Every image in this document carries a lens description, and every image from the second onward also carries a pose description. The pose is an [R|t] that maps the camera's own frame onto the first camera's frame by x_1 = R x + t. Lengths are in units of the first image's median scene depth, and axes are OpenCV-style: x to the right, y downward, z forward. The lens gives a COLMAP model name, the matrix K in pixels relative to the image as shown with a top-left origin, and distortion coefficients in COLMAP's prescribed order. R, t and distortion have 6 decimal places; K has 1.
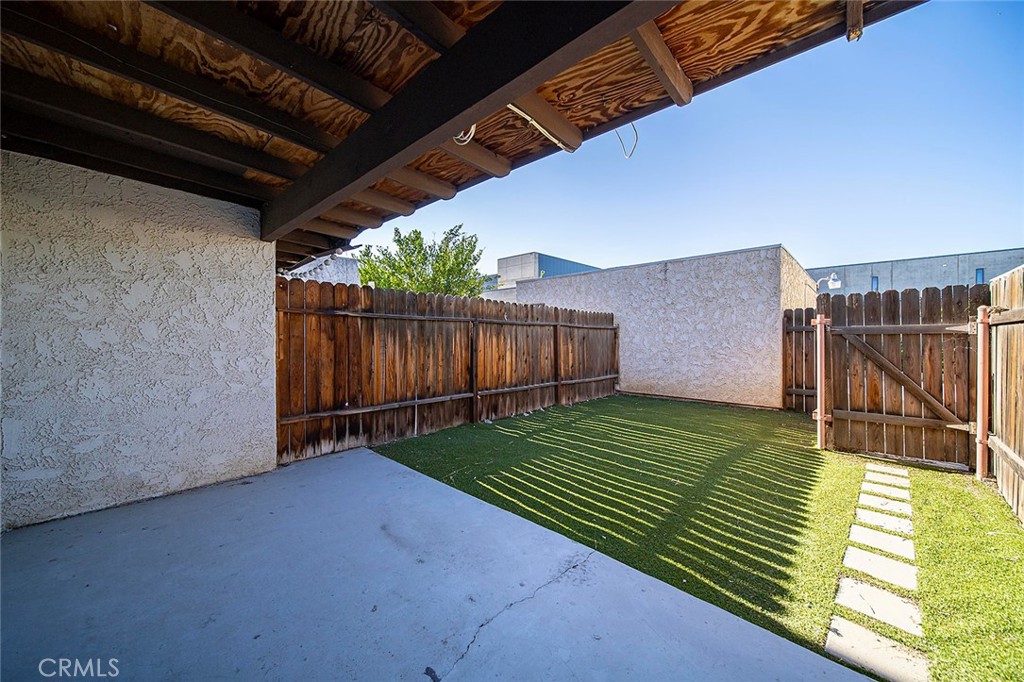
lens RADIAL K [[373.7, 0, 519.3], [0, 373.7, 341.1], [0, 0, 1]] dist [0.000293, -0.000068]
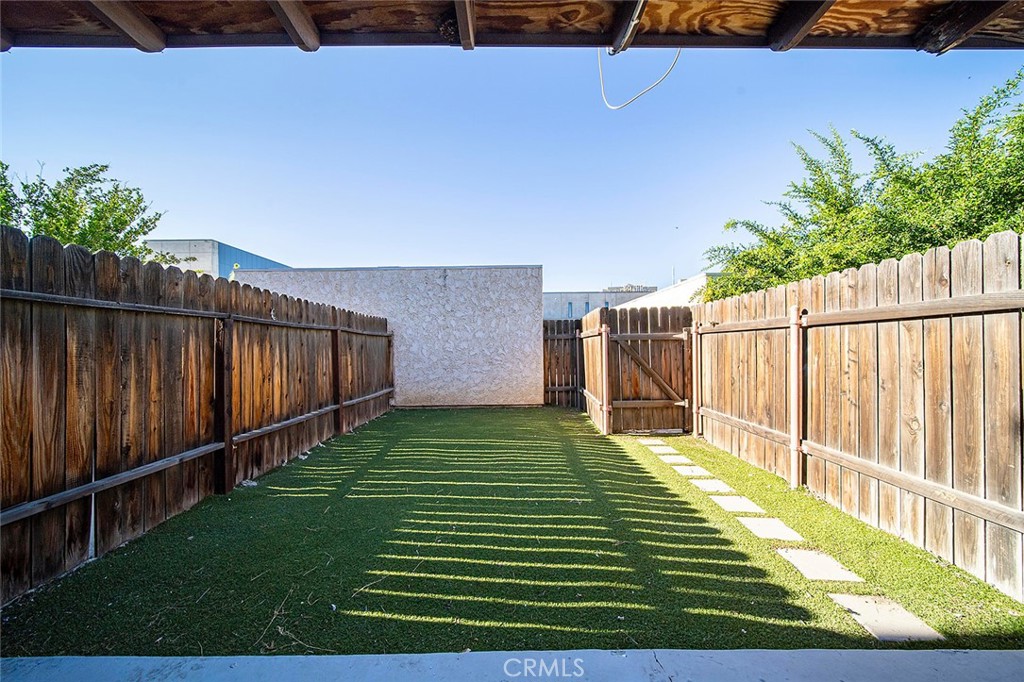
lens RADIAL K [[360.6, 0, 512.3], [0, 360.6, 346.2], [0, 0, 1]] dist [-0.000110, -0.000244]
pose [[0.732144, -0.009012, 0.681090, -0.173705], [0.017766, 0.999825, -0.005869, 0.001791], [-0.680918, 0.016397, 0.732176, 0.277136]]
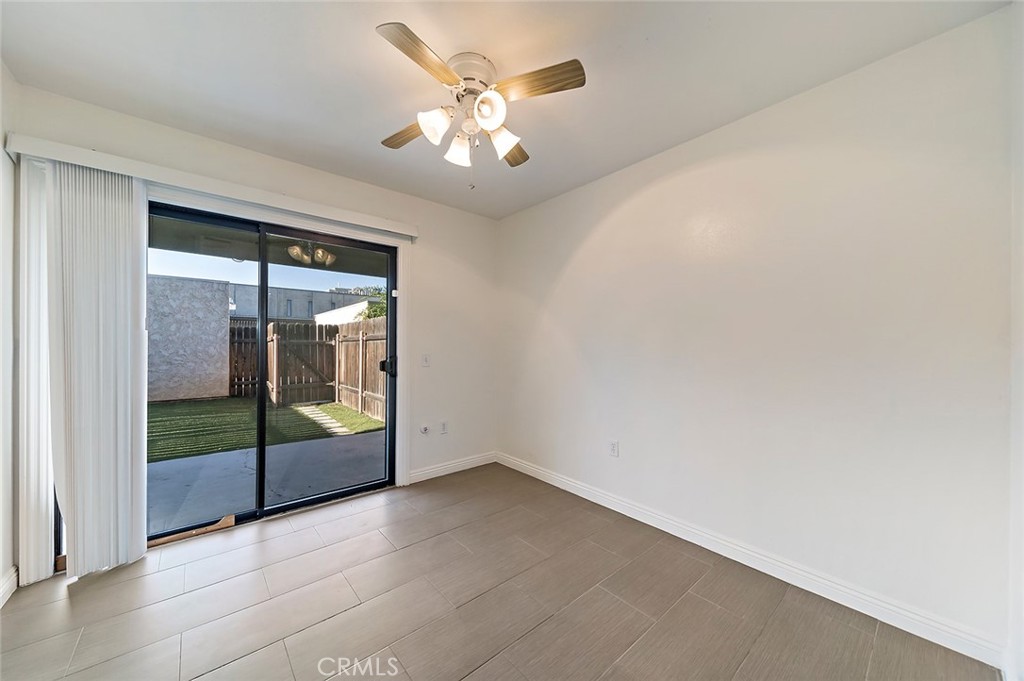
lens RADIAL K [[360.6, 0, 512.3], [0, 360.6, 345.7], [0, 0, 1]] dist [-0.000110, -0.000244]
pose [[0.111949, 0.005072, 0.993701, -0.657738], [0.010513, 0.999925, -0.006288, 0.008489], [-0.993658, 0.011151, 0.111887, -0.279410]]
